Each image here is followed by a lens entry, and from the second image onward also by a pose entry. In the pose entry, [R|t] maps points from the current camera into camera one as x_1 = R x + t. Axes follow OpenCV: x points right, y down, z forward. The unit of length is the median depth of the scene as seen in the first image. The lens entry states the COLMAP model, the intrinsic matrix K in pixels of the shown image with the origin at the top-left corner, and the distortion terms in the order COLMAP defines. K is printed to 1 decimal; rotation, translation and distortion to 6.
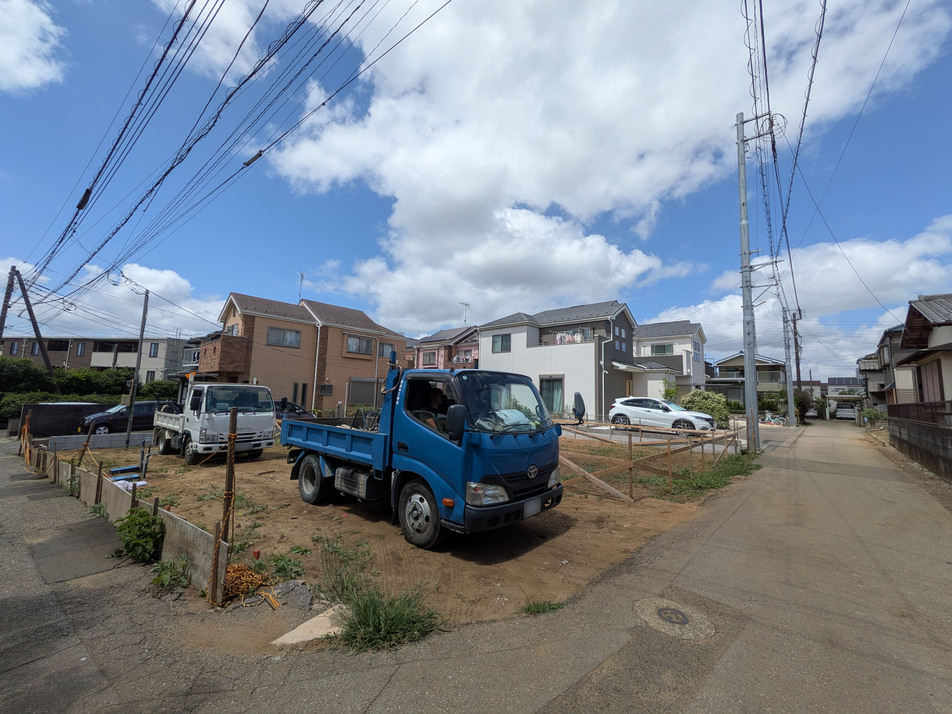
lens RADIAL K [[372.3, 0, 470.3], [0, 372.3, 353.7], [0, 0, 1]] dist [-0.000255, -0.000235]
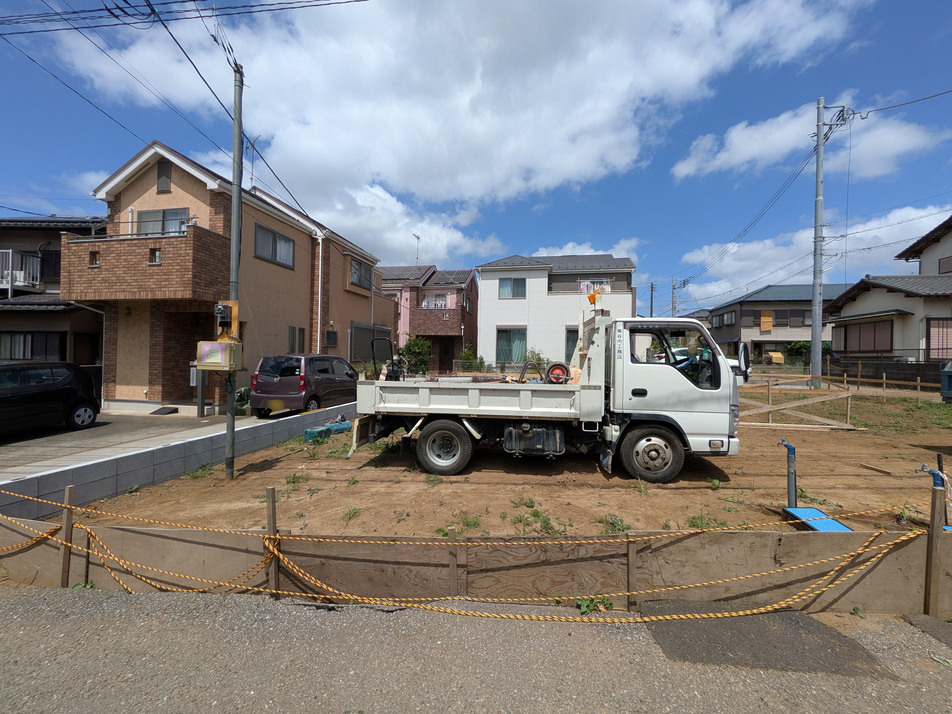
lens RADIAL K [[377.7, 0, 477.4], [0, 377.7, 344.1], [0, 0, 1]] dist [-0.000031, 0.000155]
pose [[0.859498, 0.000929, 0.511138, -0.456480], [-0.050841, 0.995195, 0.083682, 0.033774], [-0.508604, -0.097911, 0.855415, 0.271362]]
